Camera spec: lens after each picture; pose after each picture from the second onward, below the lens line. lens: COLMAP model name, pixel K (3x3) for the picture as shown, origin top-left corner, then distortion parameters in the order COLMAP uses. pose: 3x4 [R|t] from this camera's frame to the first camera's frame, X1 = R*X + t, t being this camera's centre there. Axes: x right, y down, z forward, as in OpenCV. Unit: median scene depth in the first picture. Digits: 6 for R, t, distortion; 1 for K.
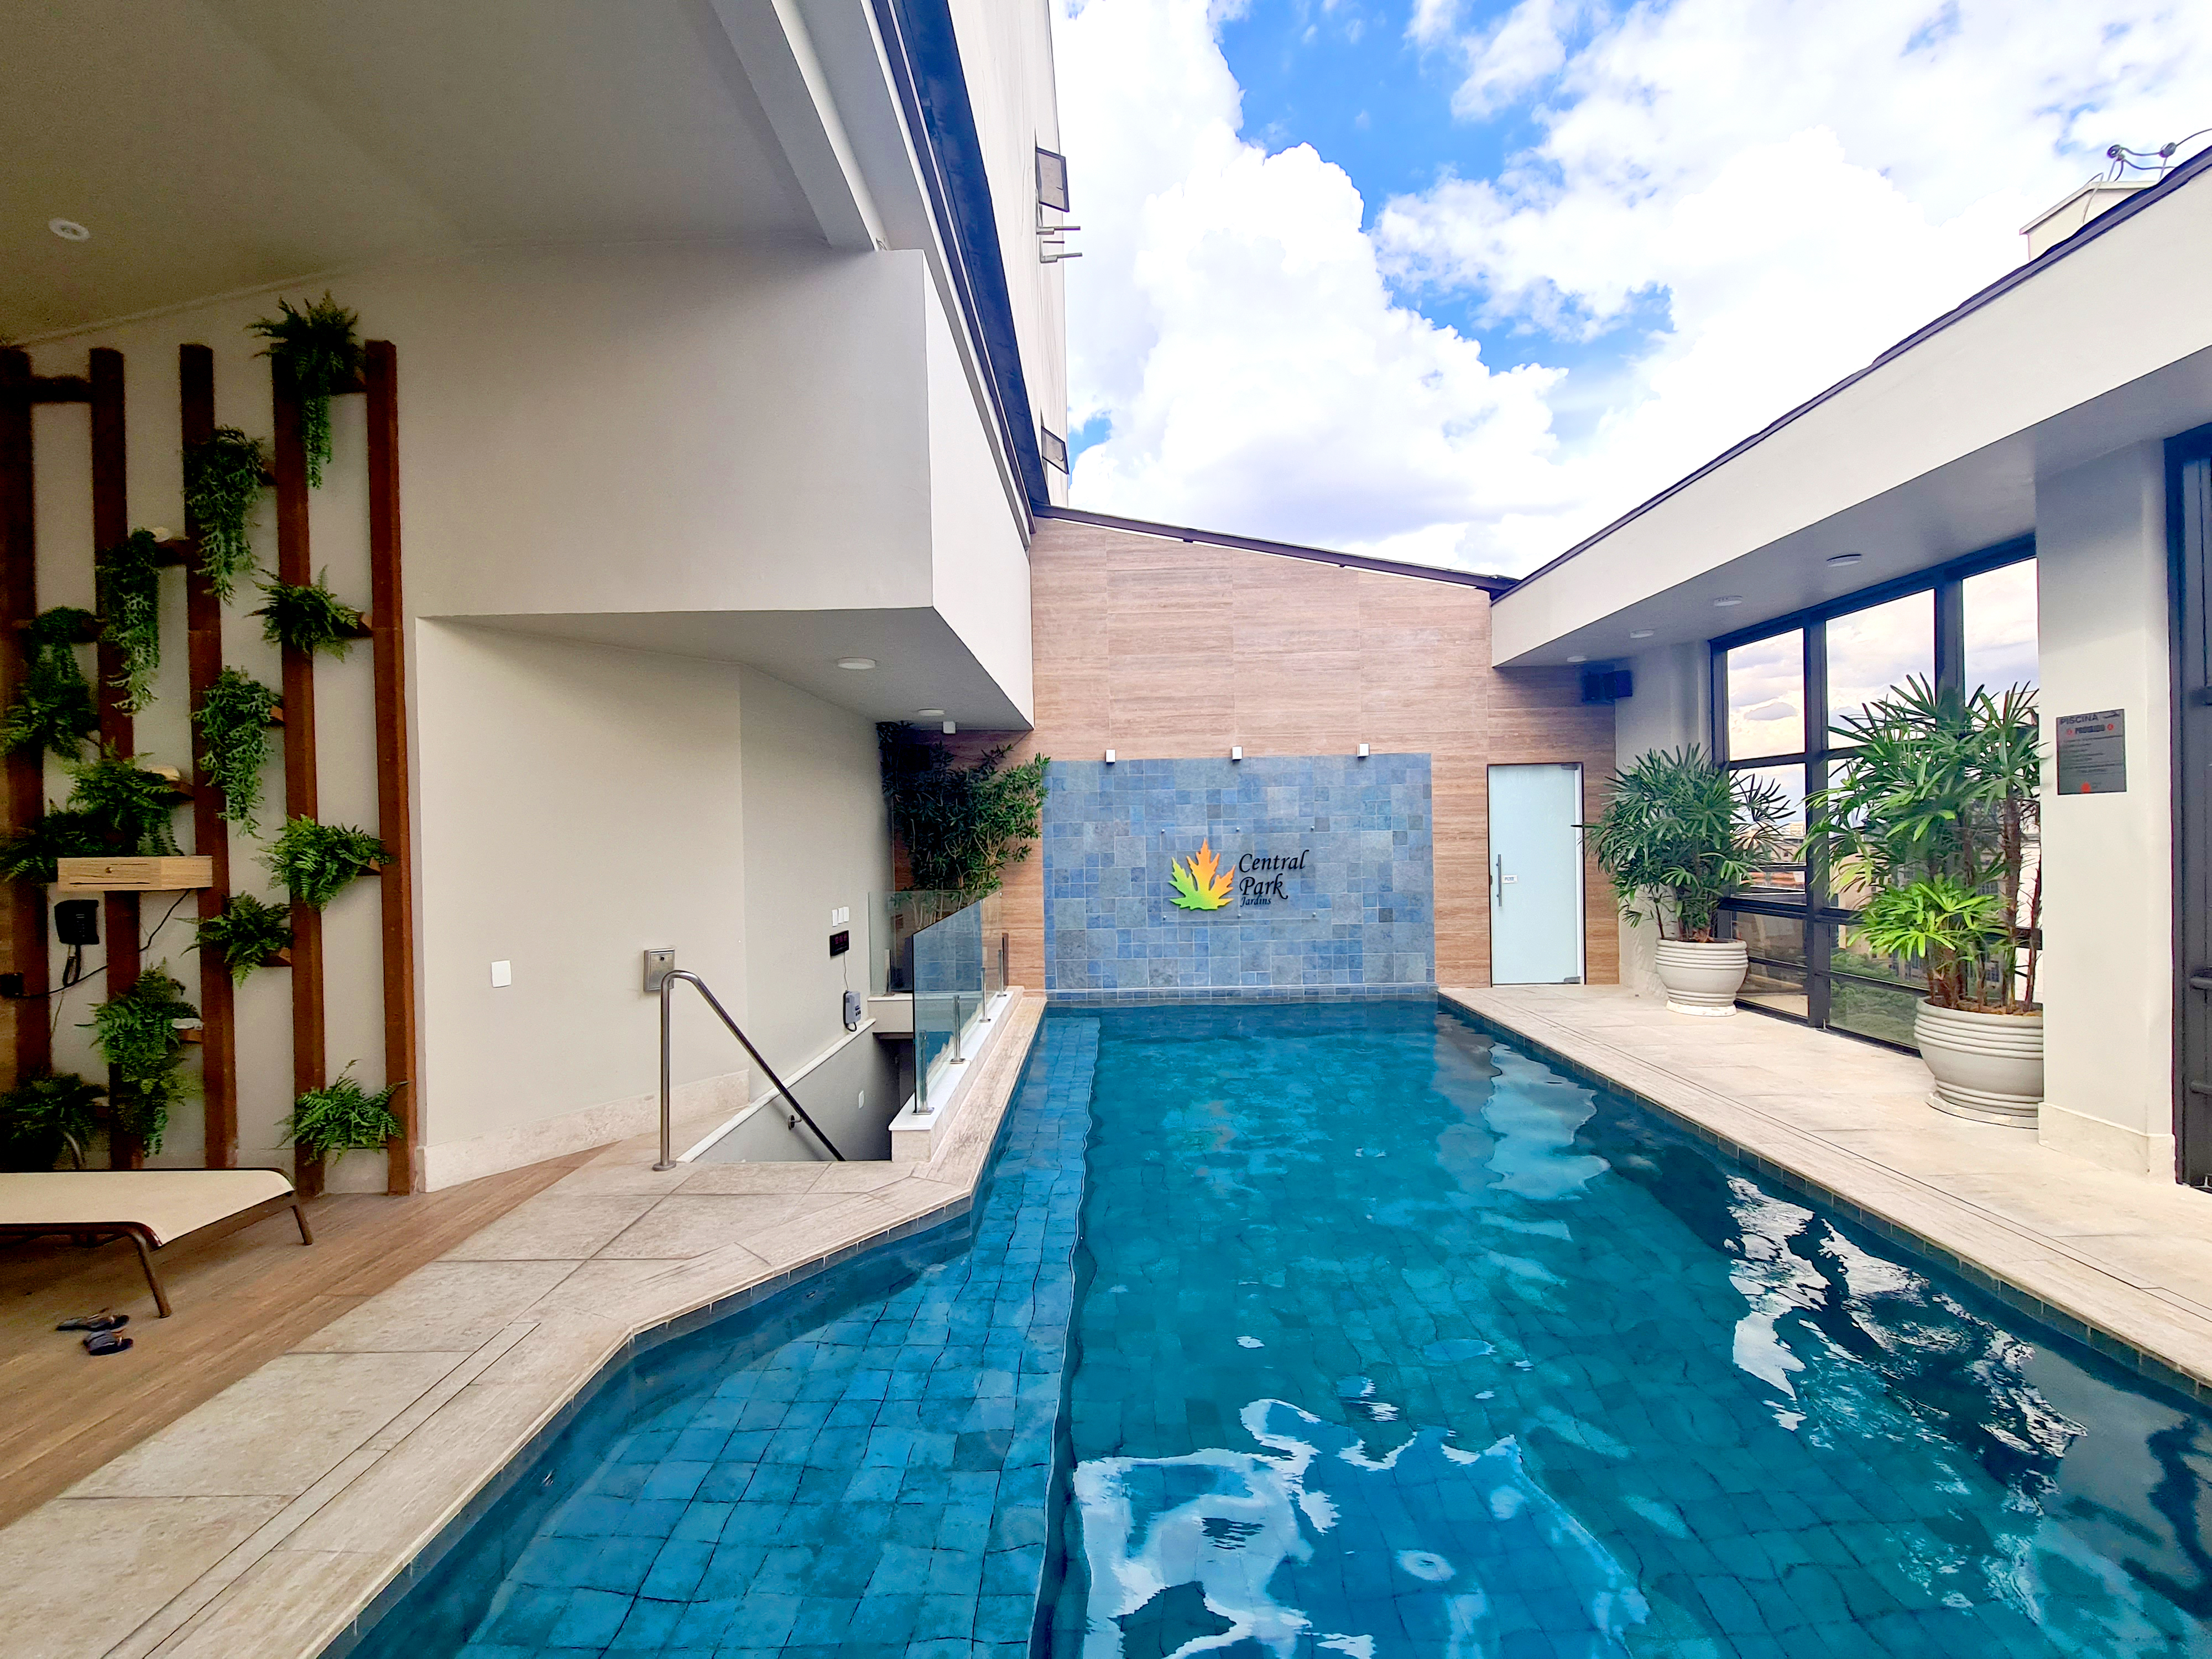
lens RADIAL K [[905.5, 0, 1112.9], [0, 905.5, 836.0], [0, 0, 1]] dist [-0.003586, -0.000167]
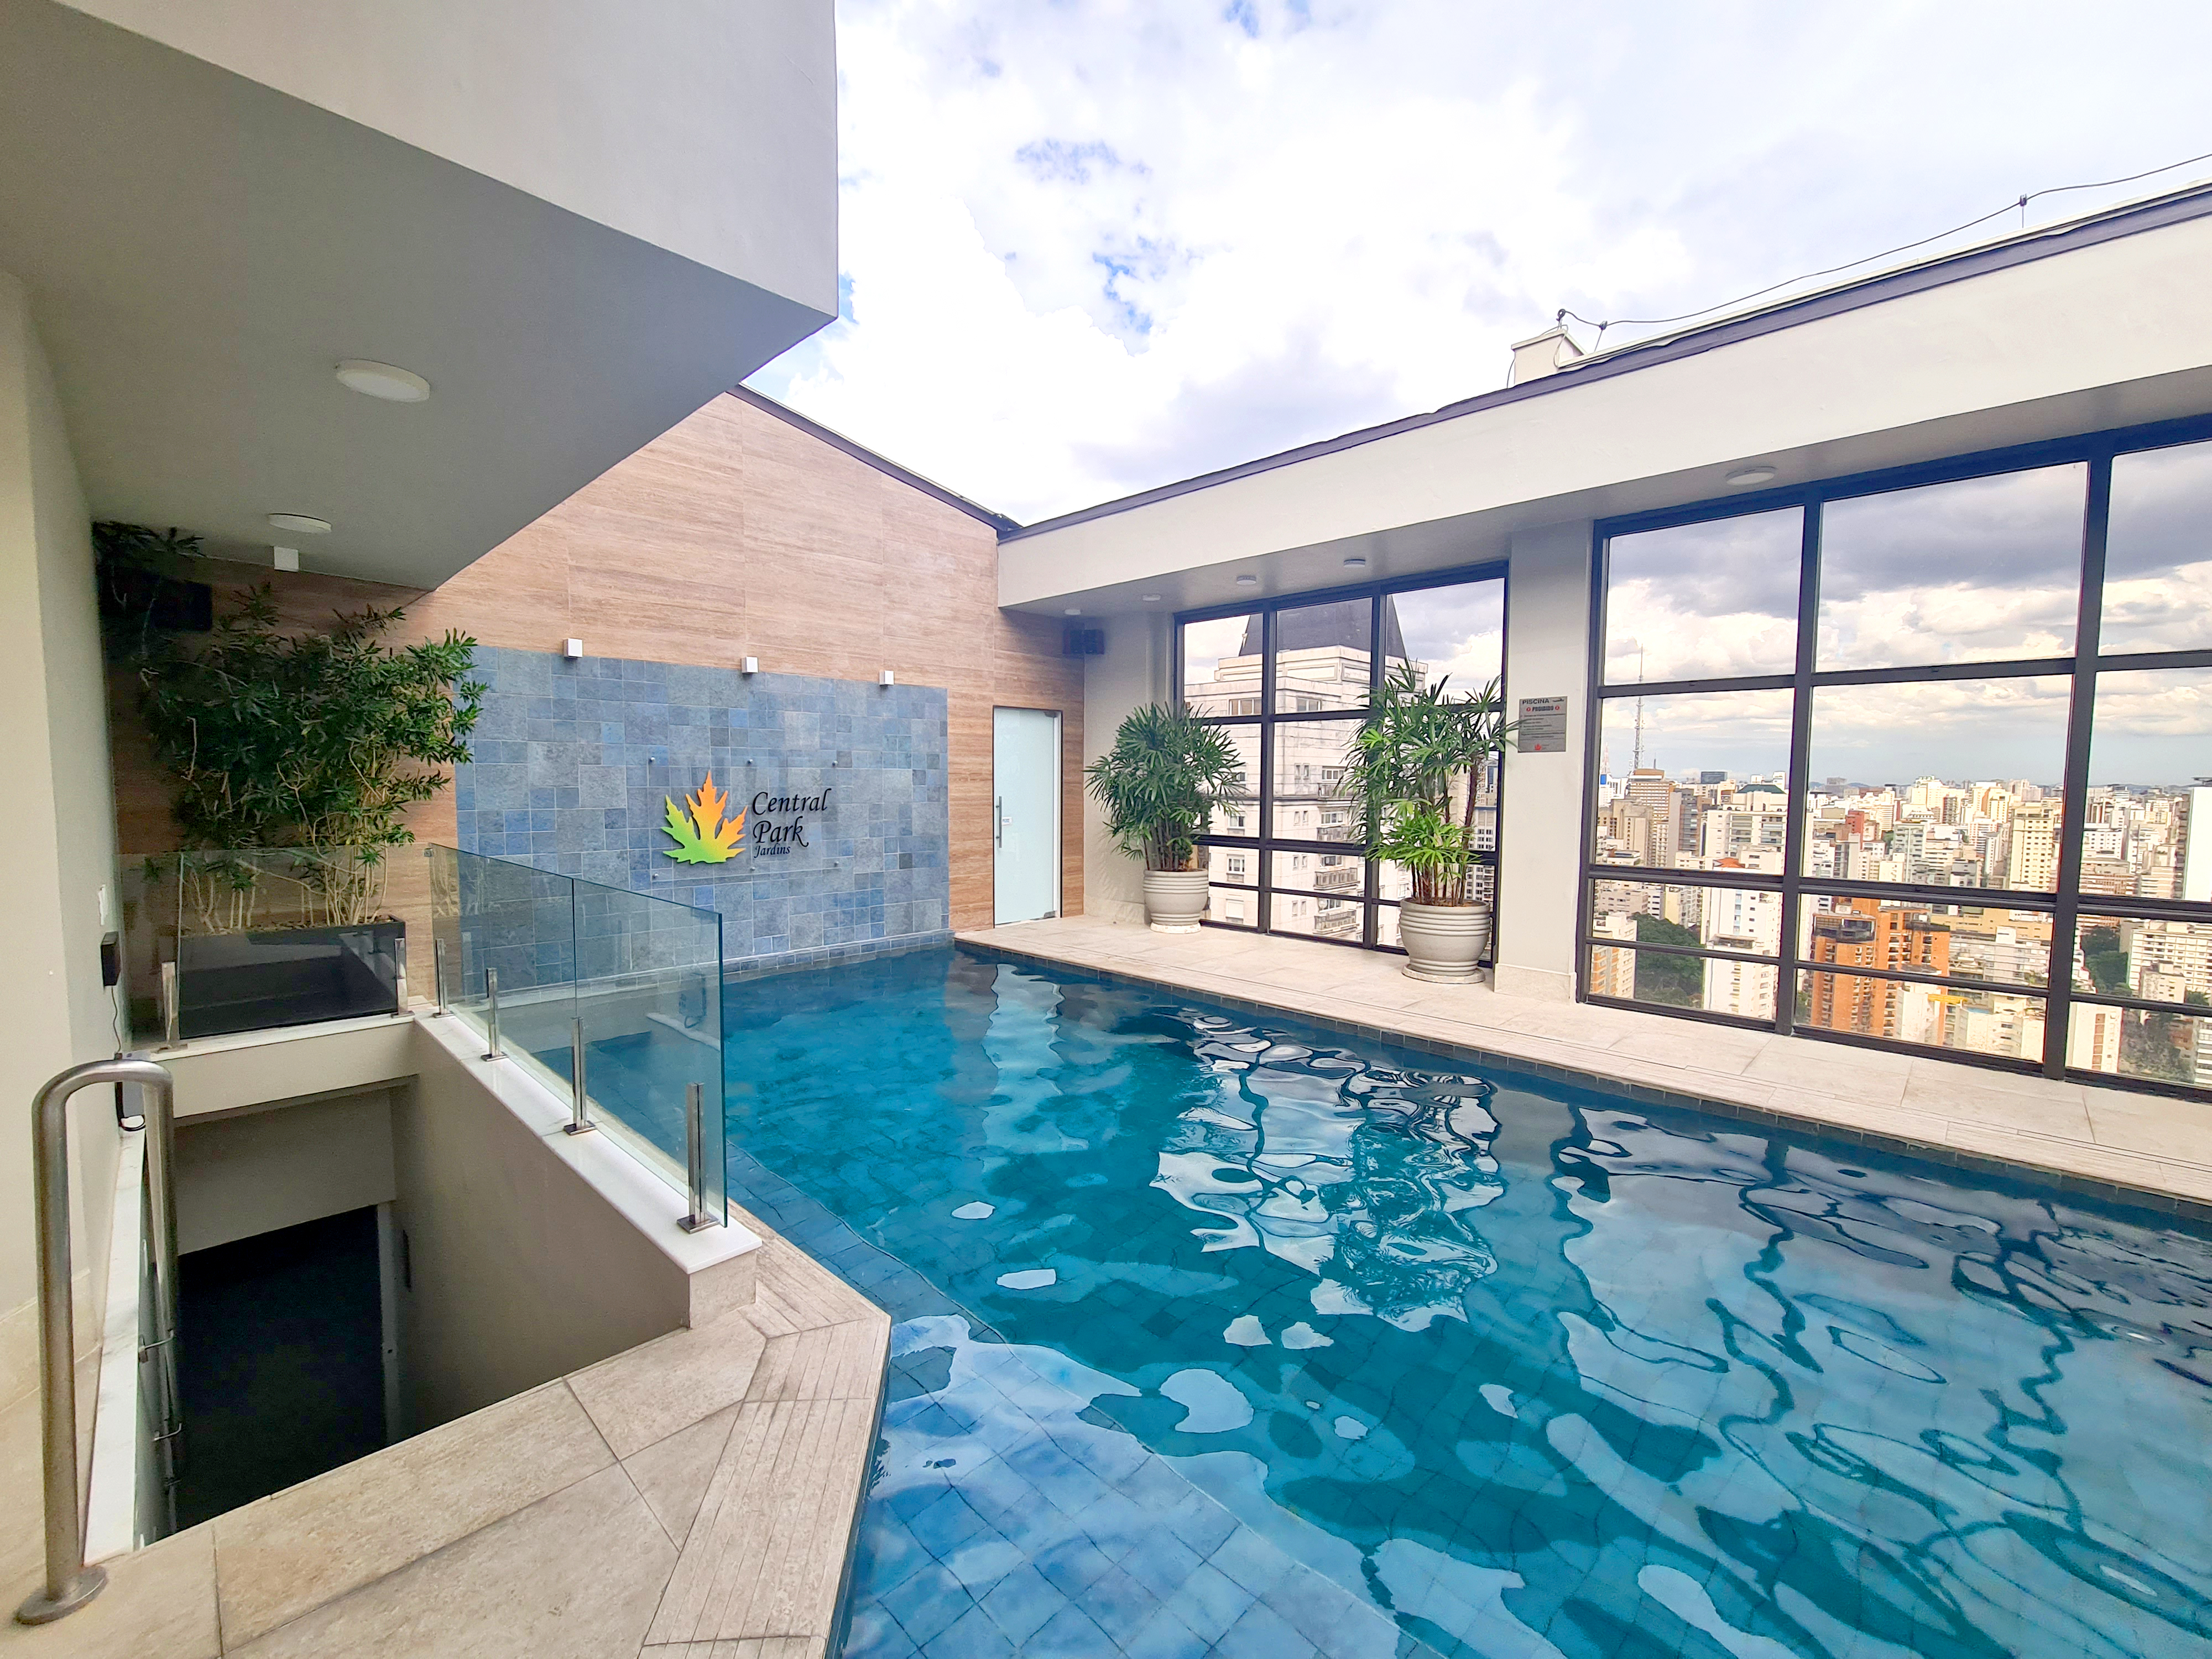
lens RADIAL K [[905.5, 0, 1104.7], [0, 905.5, 832.8], [0, 0, 1]] dist [-0.003586, -0.000167]
pose [[0.689434, -0.018438, 0.724114, -0.224693], [-0.018302, 0.998913, 0.042861, 0.015802], [-0.724117, -0.042802, 0.688348, 0.221961]]
